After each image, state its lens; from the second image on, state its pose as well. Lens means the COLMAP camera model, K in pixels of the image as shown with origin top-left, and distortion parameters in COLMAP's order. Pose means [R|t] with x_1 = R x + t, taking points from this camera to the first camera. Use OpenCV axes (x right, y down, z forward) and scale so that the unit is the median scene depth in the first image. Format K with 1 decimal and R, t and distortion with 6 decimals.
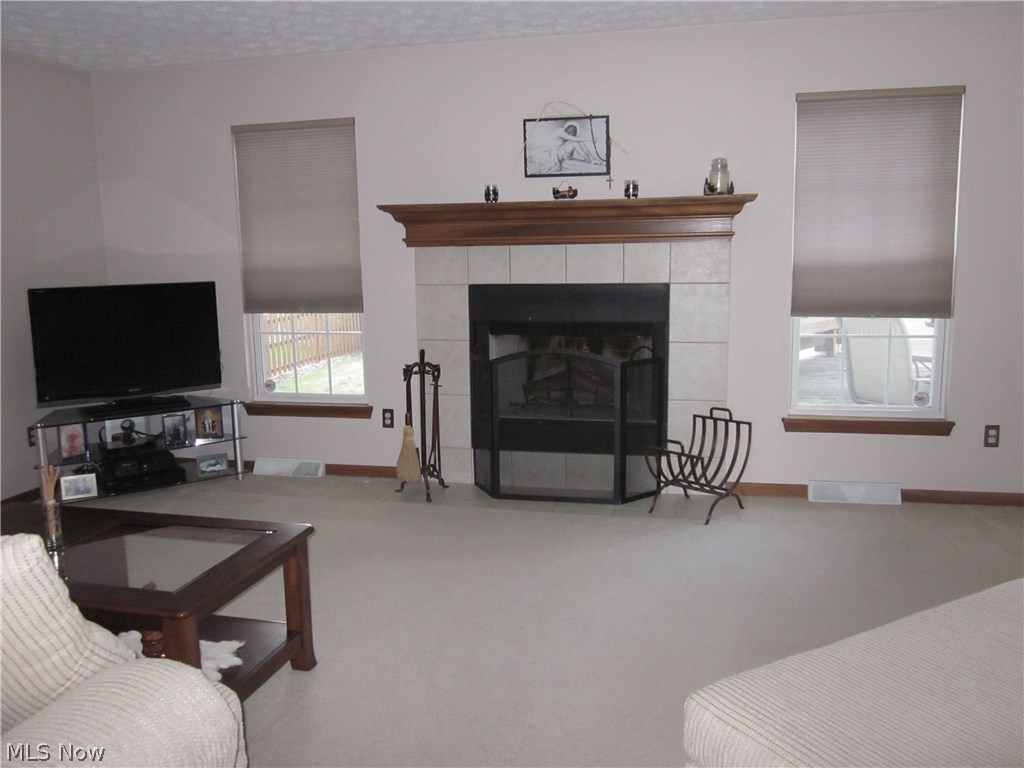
lens RADIAL K [[844.0, 0, 485.3], [0, 844.0, 383.2], [0, 0, 1]] dist [-0.053255, -0.004027]
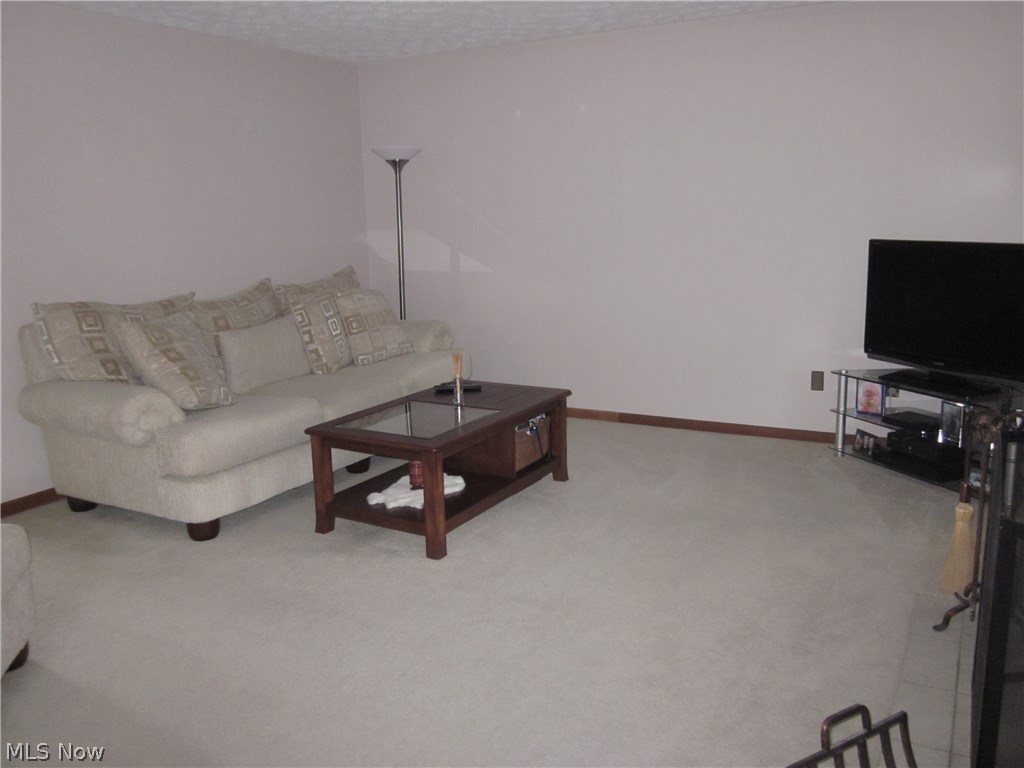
lens RADIAL K [[856.9, 0, 512.0], [0, 856.9, 384.0], [0, 0, 1]] dist [-0.029265, 0.007237]
pose [[-0.231972, 0.216784, -0.948258, 0.566638], [-0.117232, 0.961513, 0.248493, -0.149388], [0.965632, 0.168810, -0.197630, 0.800910]]
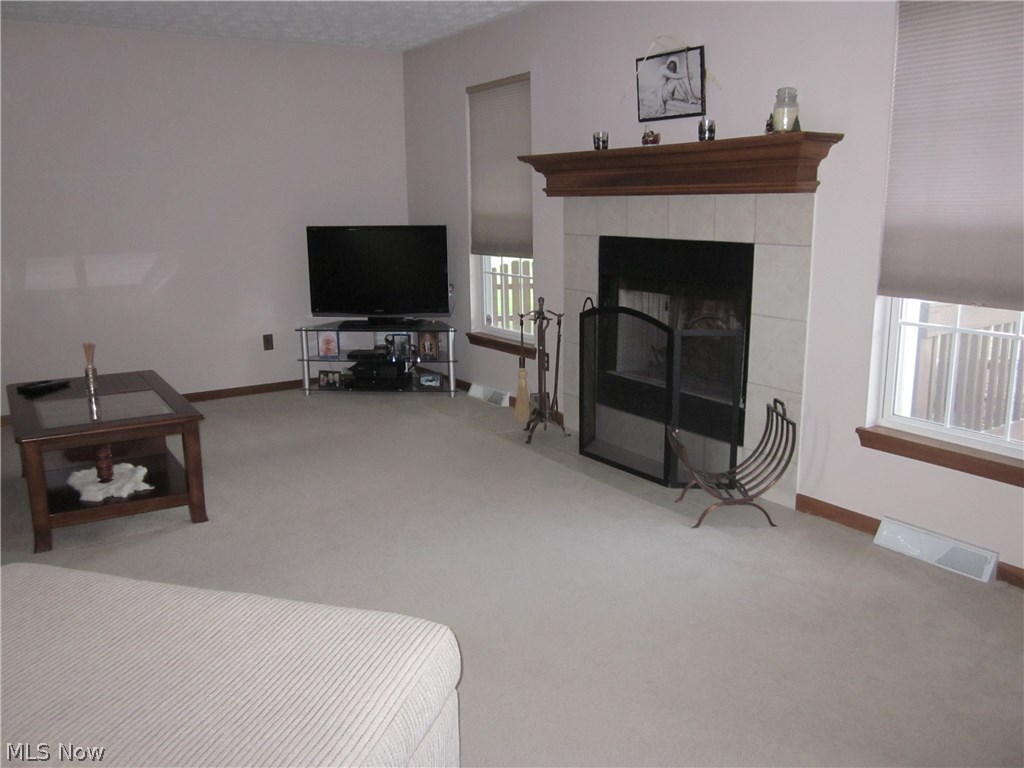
lens RADIAL K [[844.0, 0, 485.3], [0, 844.0, 383.2], [0, 0, 1]] dist [-0.053255, -0.004027]
pose [[0.717361, 0.153997, -0.679469, 0.604861], [-0.103725, 0.988003, 0.114414, -0.048392], [0.688937, -0.011598, 0.724728, 0.210240]]
